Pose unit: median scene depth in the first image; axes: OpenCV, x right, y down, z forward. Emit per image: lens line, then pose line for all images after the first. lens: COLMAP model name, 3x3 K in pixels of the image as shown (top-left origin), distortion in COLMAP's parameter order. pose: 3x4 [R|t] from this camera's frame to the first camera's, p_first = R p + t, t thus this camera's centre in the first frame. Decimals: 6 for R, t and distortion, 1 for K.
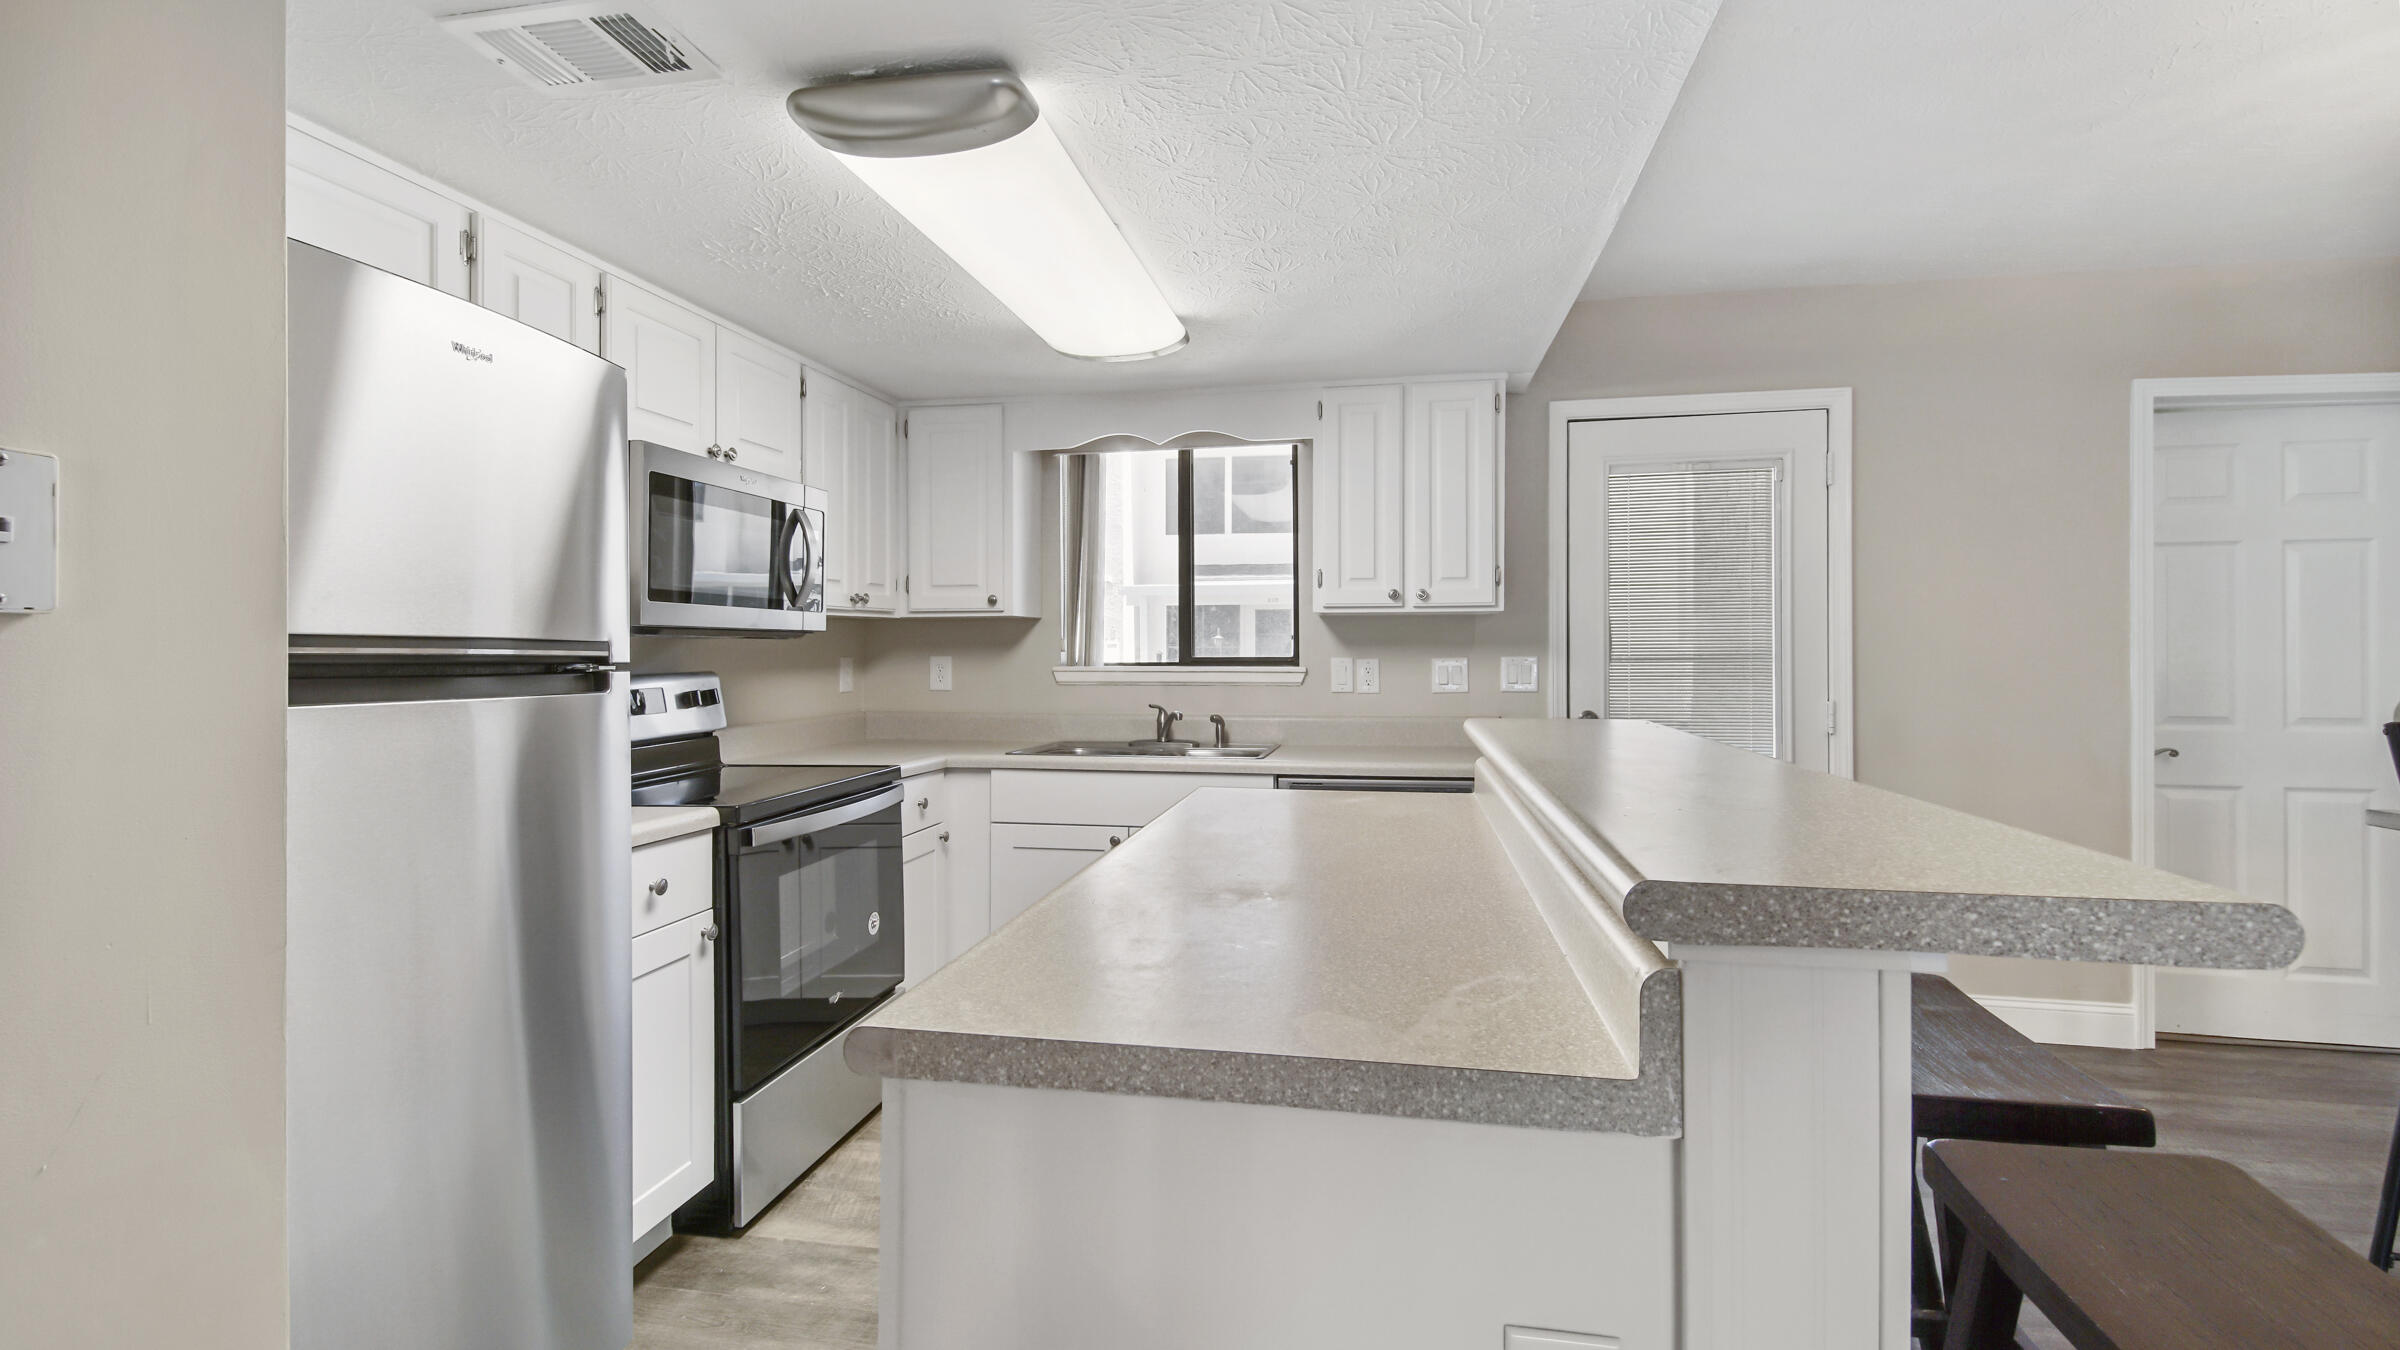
lens RADIAL K [[991.3, 0, 1195.0], [0, 991.3, 650.3], [0, 0, 1]] dist [0.008686, 0.000073]
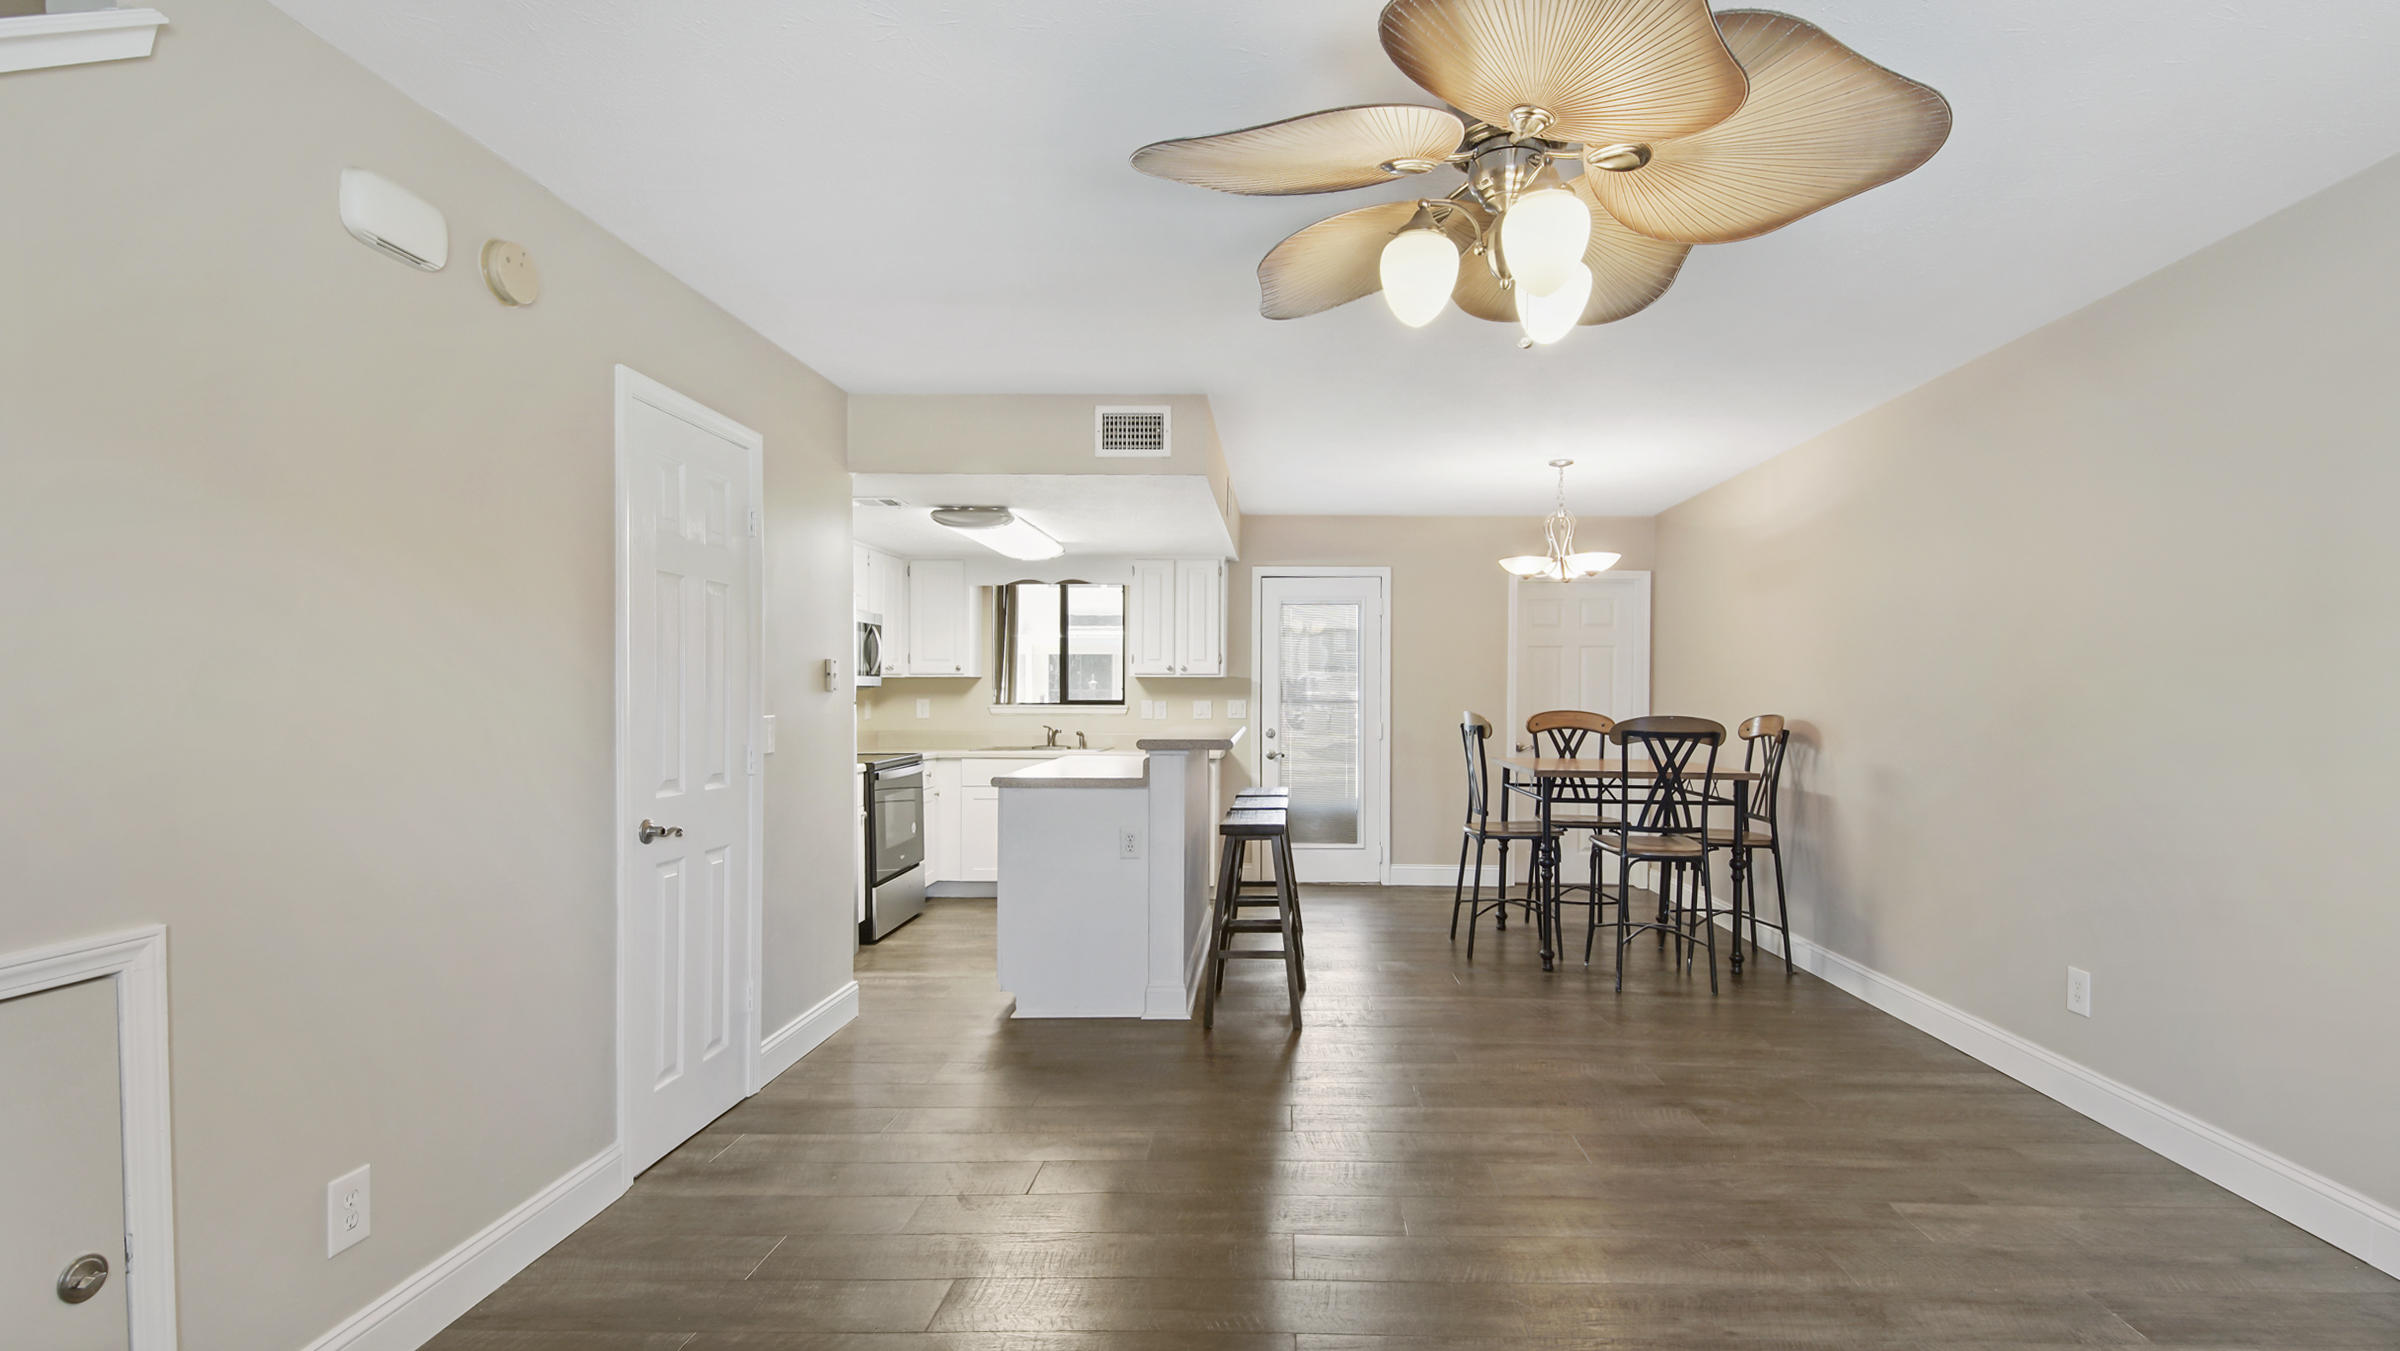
lens RADIAL K [[1004.5, 0, 1192.4], [0, 1004.5, 689.6], [0, 0, 1]] dist [0.002562, 0.000117]
pose [[0.993262, 0.003011, 0.115853, 0.015022], [-0.002944, 0.999995, -0.000743, -0.013666], [-0.115854, 0.000397, 0.993266, -1.027797]]
